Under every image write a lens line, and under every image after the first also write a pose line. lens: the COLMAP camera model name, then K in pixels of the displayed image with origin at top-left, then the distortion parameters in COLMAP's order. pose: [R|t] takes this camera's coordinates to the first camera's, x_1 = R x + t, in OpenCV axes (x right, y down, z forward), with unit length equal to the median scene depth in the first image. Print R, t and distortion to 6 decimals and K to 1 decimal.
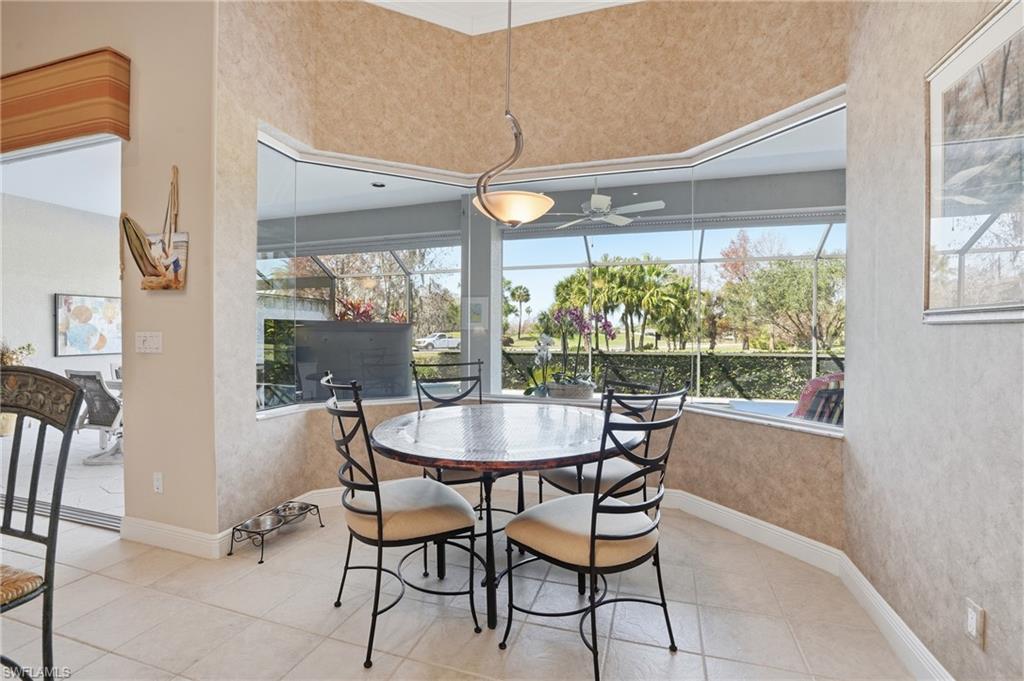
lens RADIAL K [[471.3, 0, 507.0], [0, 471.3, 344.9], [0, 0, 1]] dist [-0.072938, 0.024702]
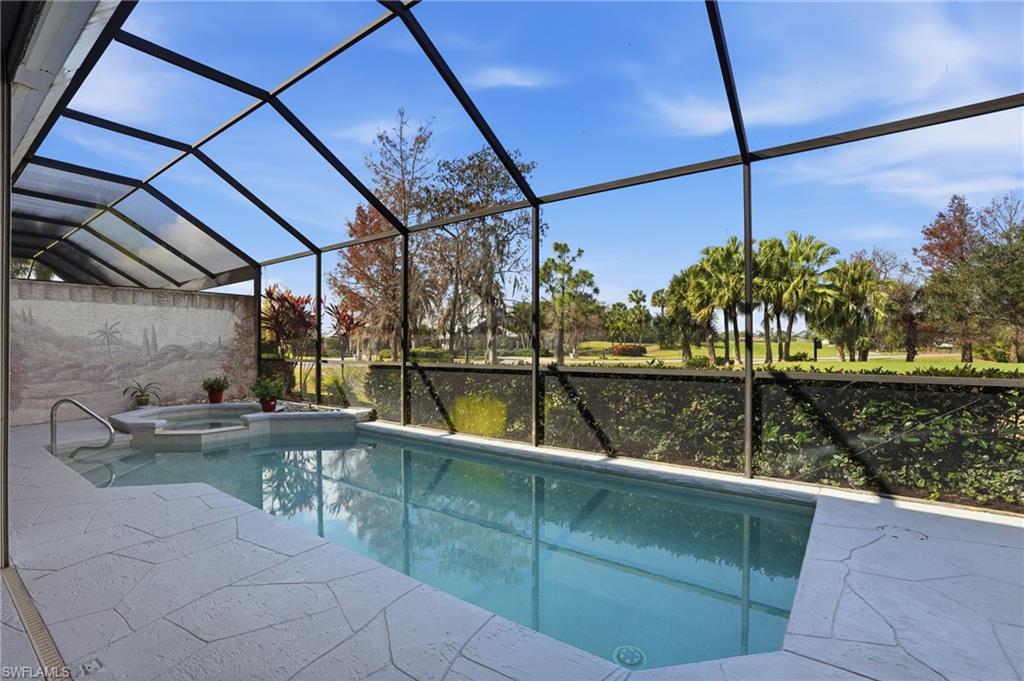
lens RADIAL K [[471.3, 0, 507.0], [0, 471.3, 344.9], [0, 0, 1]] dist [-0.072938, 0.024702]
pose [[0.944848, -0.006295, -0.327448, 0.341835], [-0.000932, 0.999760, -0.021908, 0.002129], [0.327507, 0.021004, 0.944615, 0.531513]]
